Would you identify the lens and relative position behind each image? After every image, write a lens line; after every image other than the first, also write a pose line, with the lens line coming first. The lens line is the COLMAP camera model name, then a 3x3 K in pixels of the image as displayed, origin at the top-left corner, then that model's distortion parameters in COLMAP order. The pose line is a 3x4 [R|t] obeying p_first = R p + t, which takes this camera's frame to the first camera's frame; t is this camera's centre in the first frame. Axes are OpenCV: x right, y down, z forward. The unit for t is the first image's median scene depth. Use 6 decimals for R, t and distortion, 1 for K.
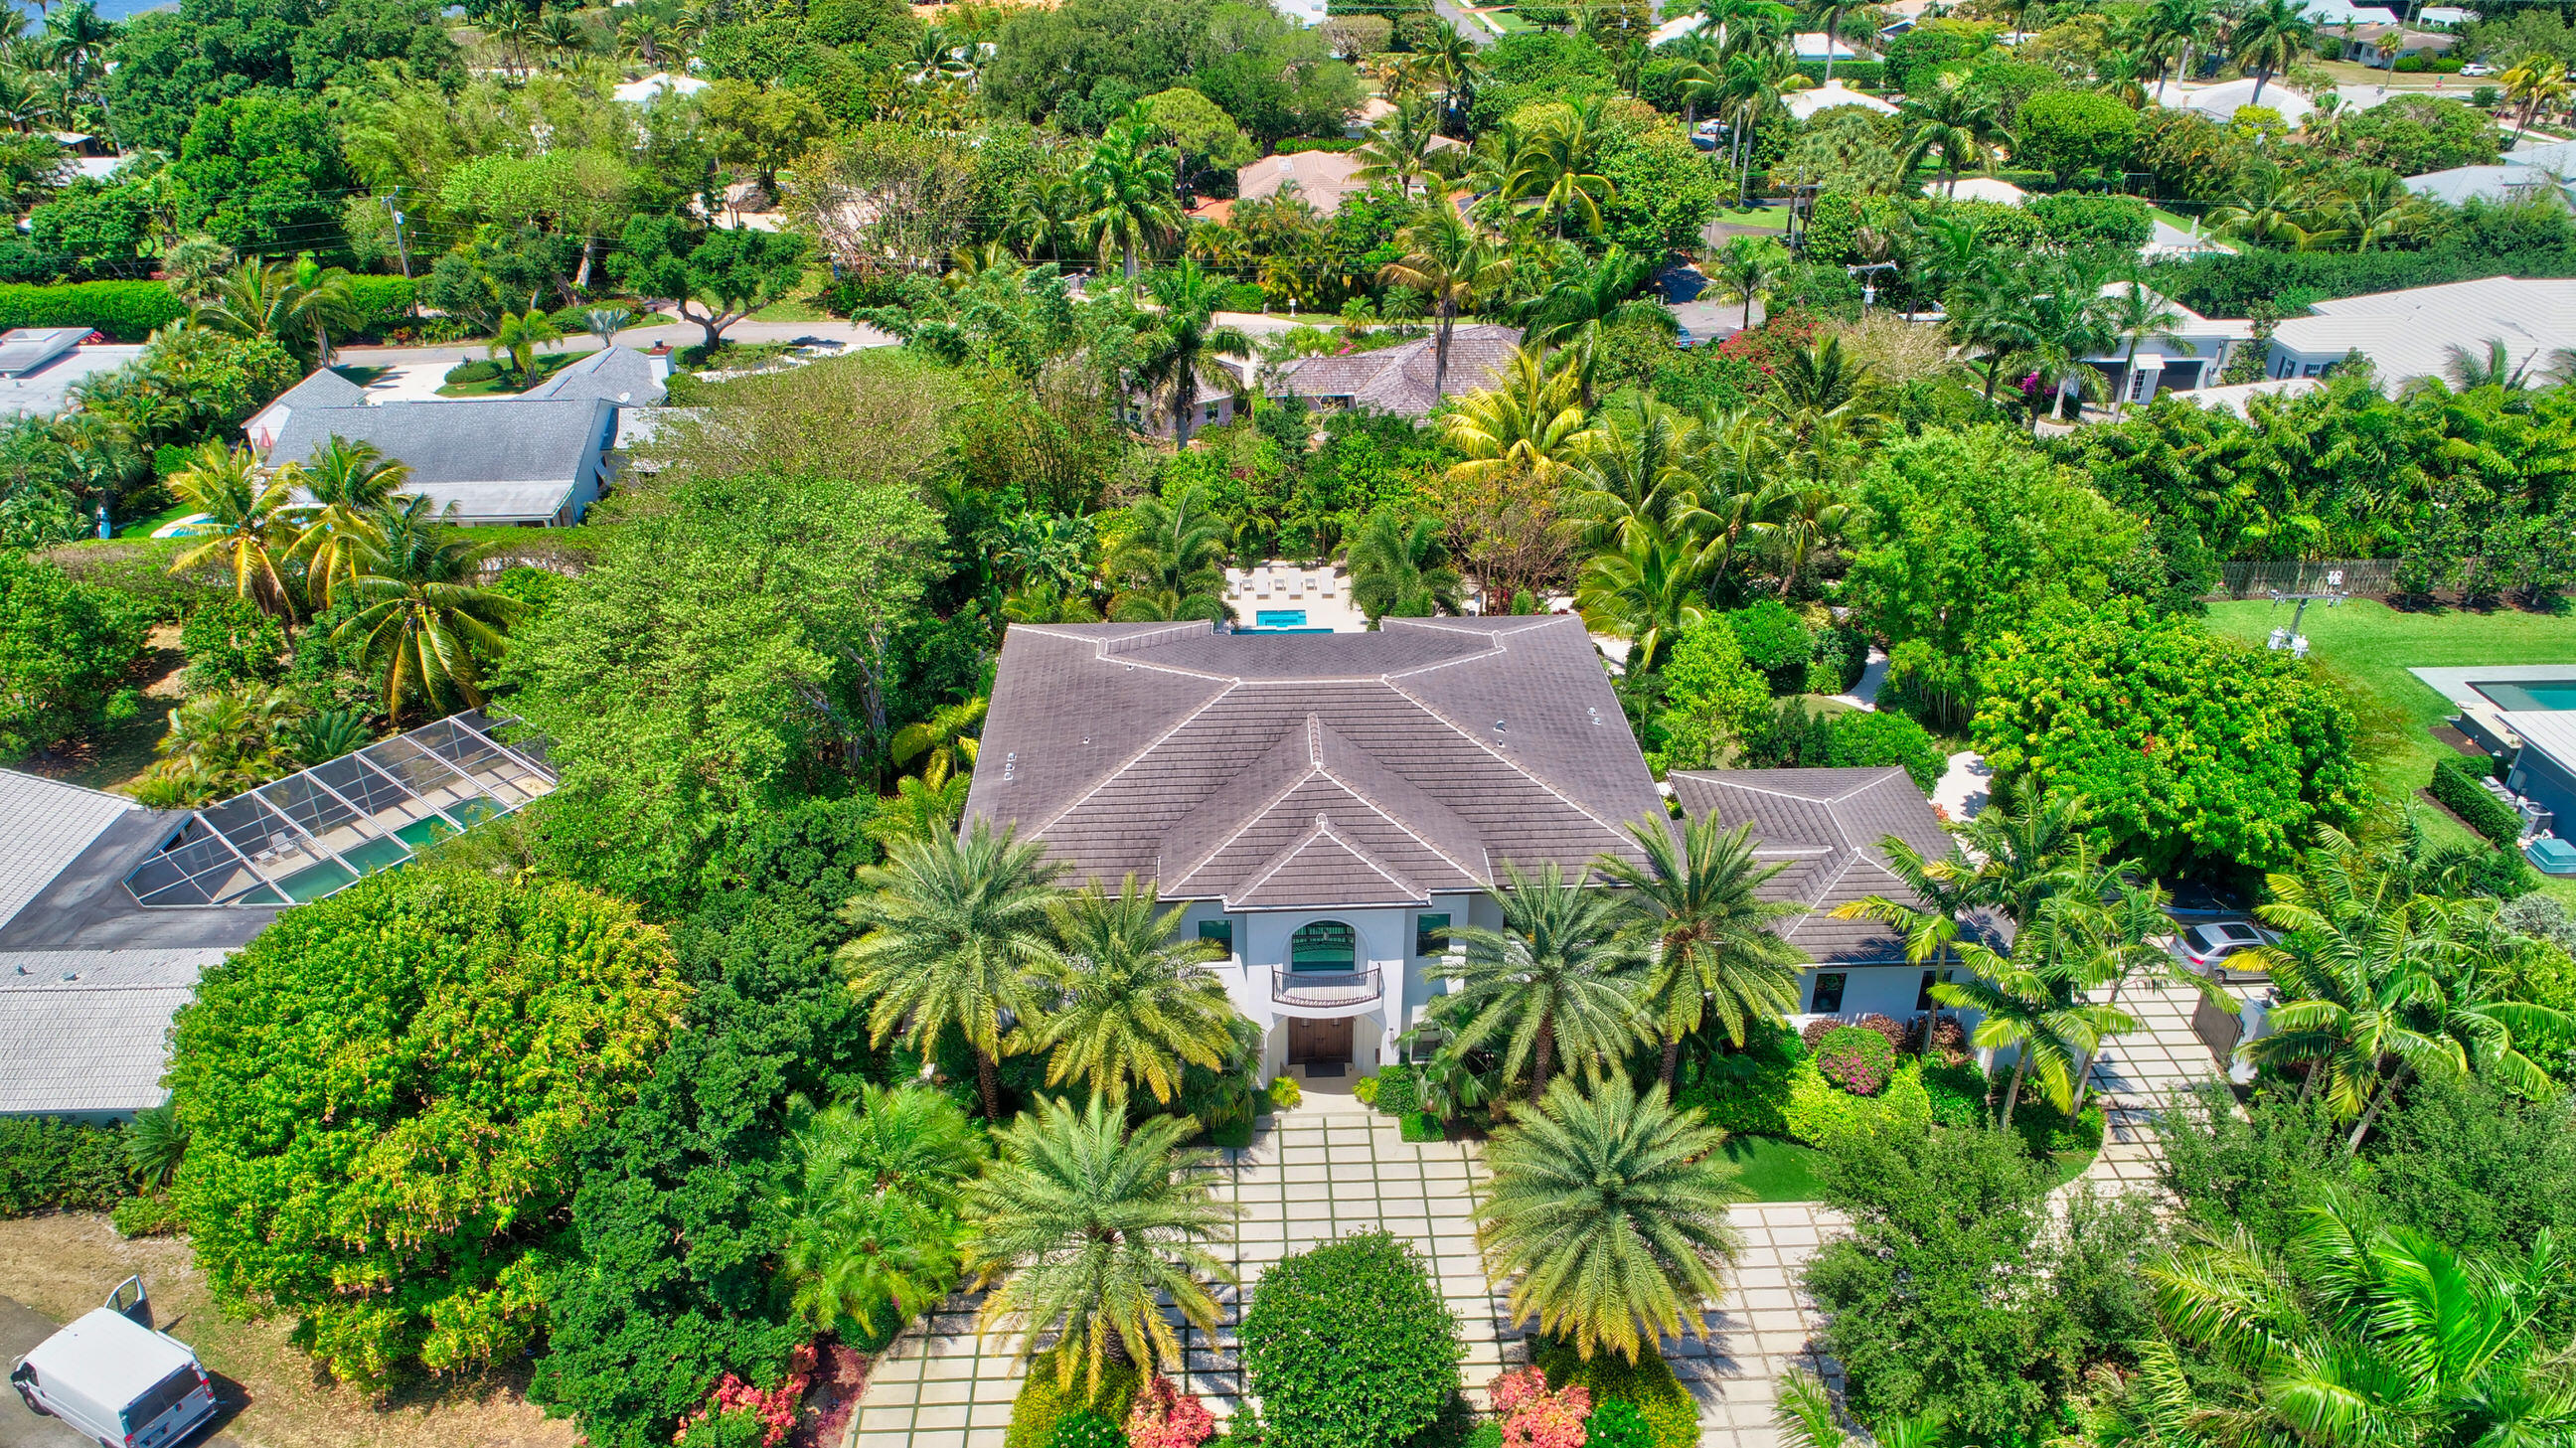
lens RADIAL K [[1743.7, 0, 1287.0], [0, 1743.7, 717.5], [0, 0, 1]] dist [0.002126, 0.002476]
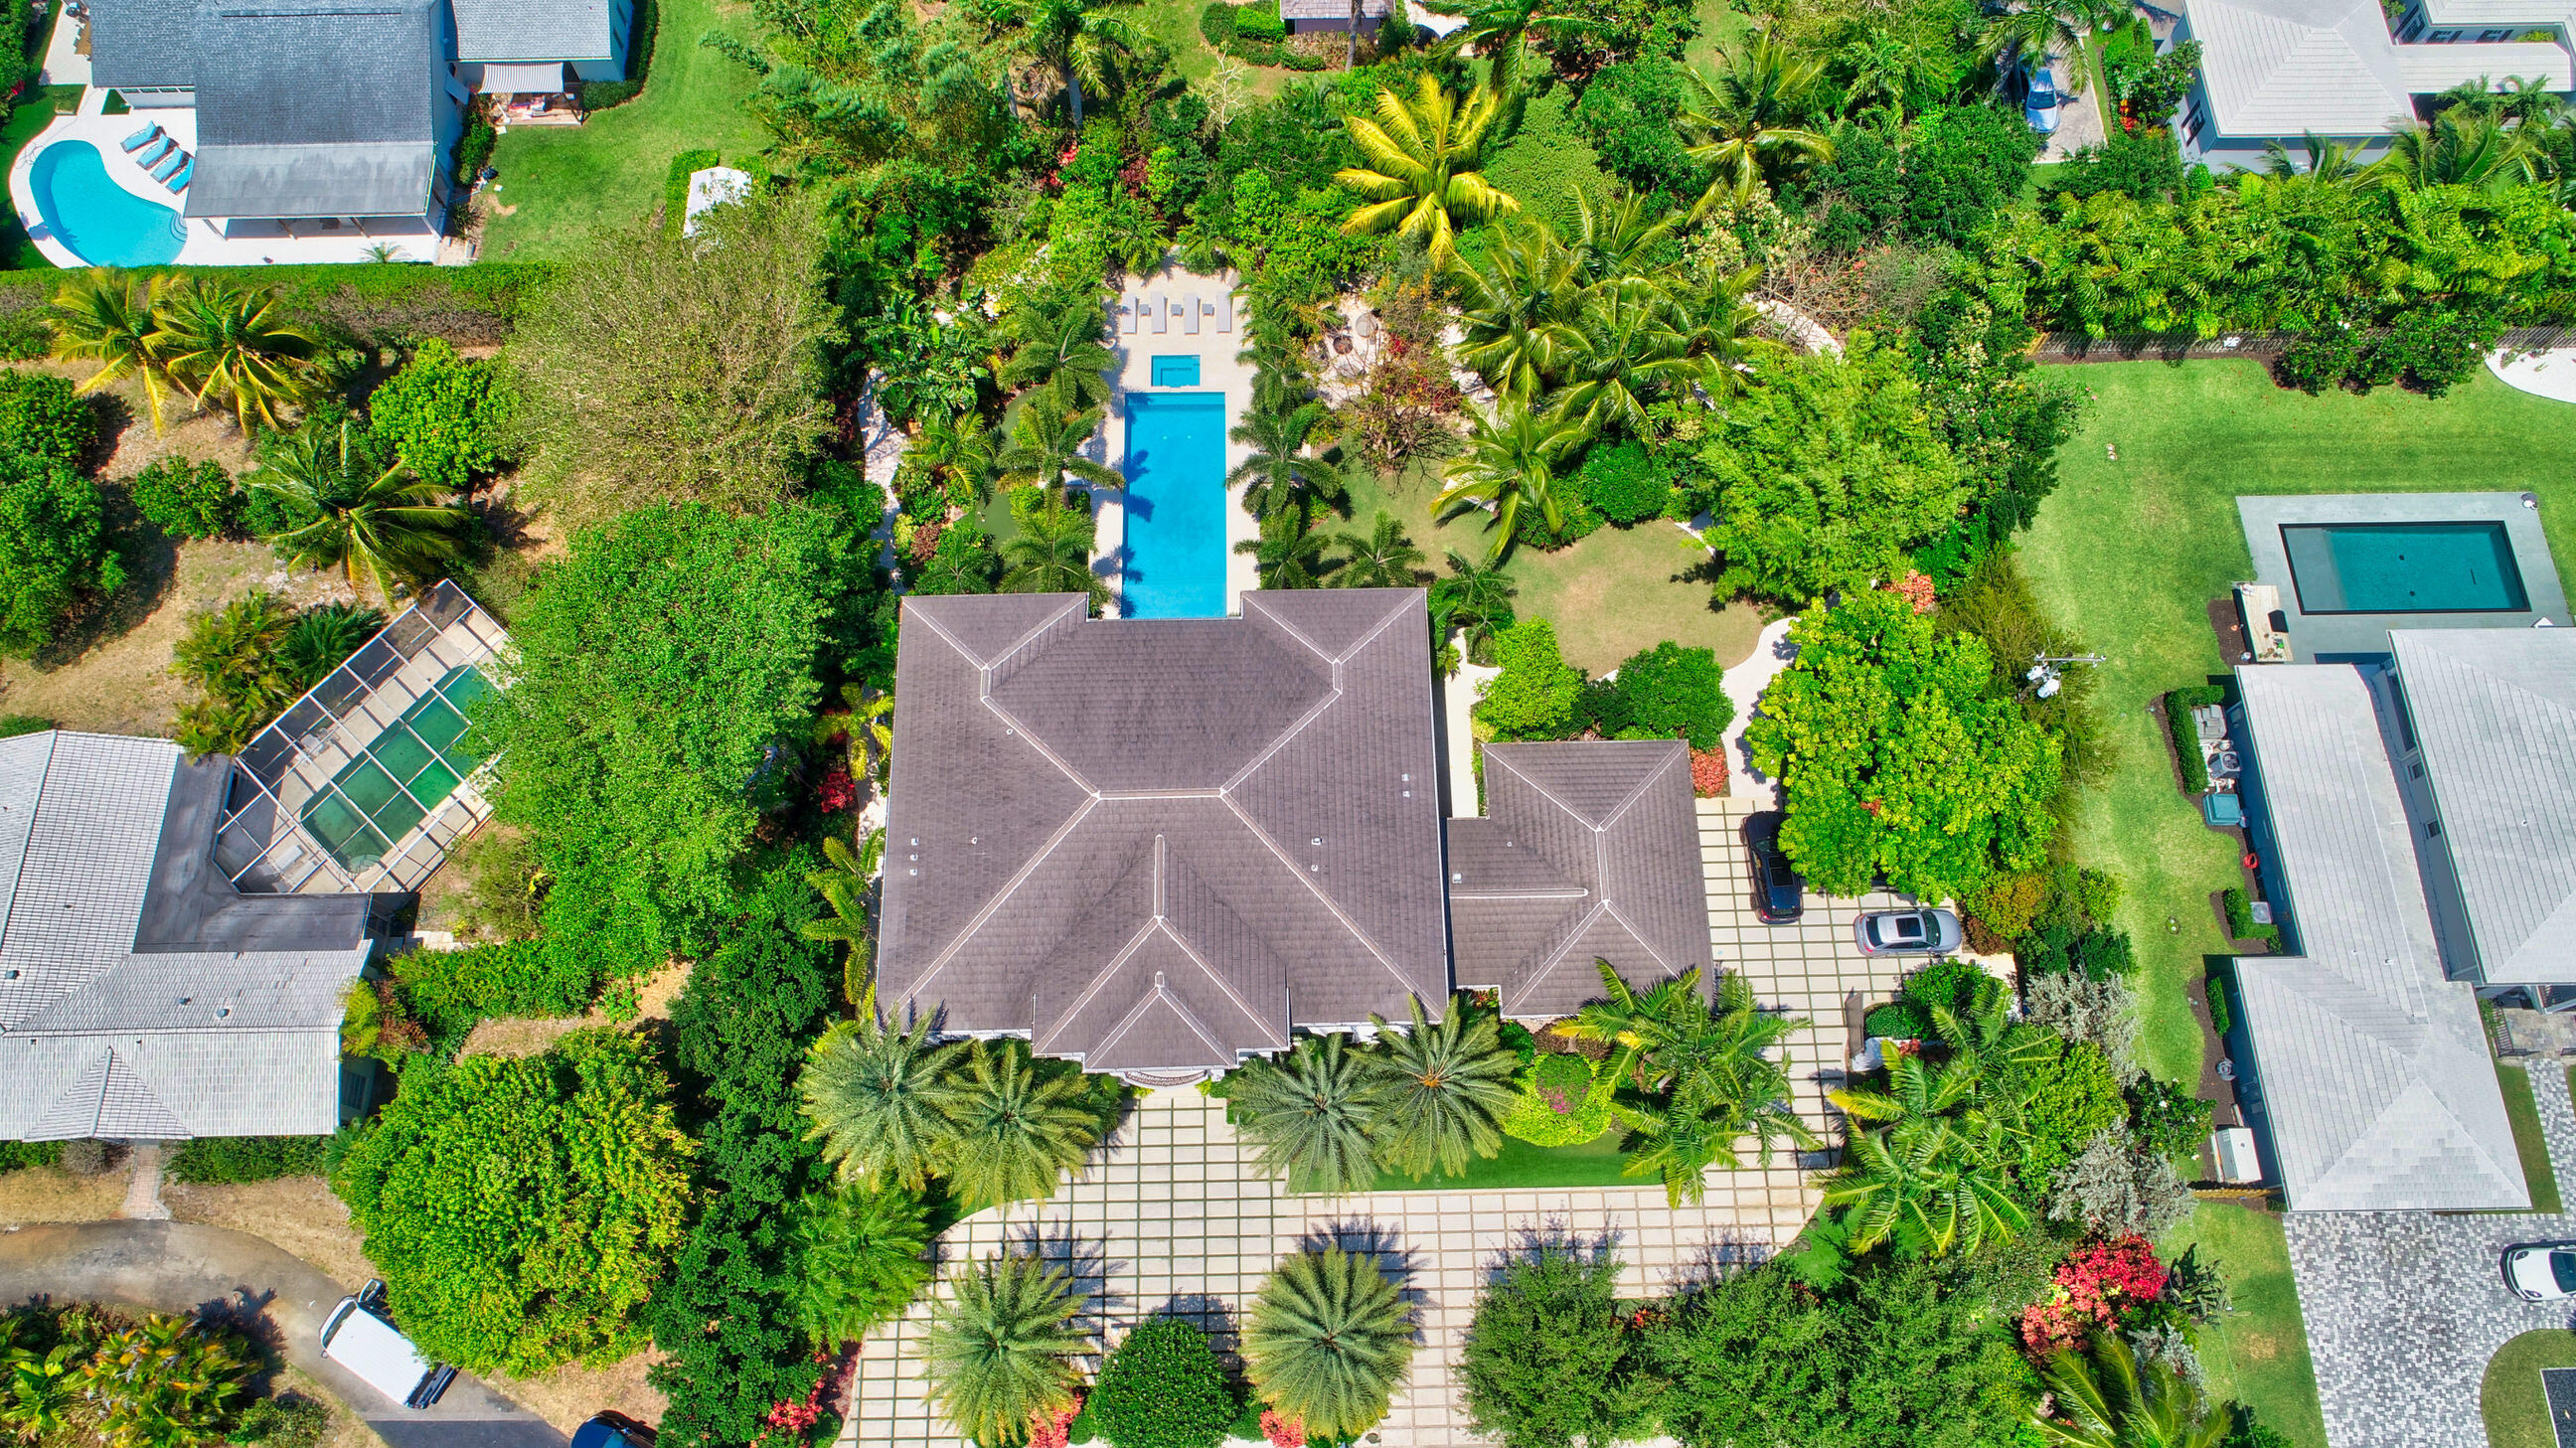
lens RADIAL K [[1743.7, 0, 1285.1], [0, 1743.7, 729.5], [0, 0, 1]] dist [0.002126, 0.002476]
pose [[0.999789, 0.020222, -0.003588, 0.102013], [-0.013190, 0.766140, 0.642539, -0.818606], [0.015743, -0.642356, 0.766245, 0.126165]]
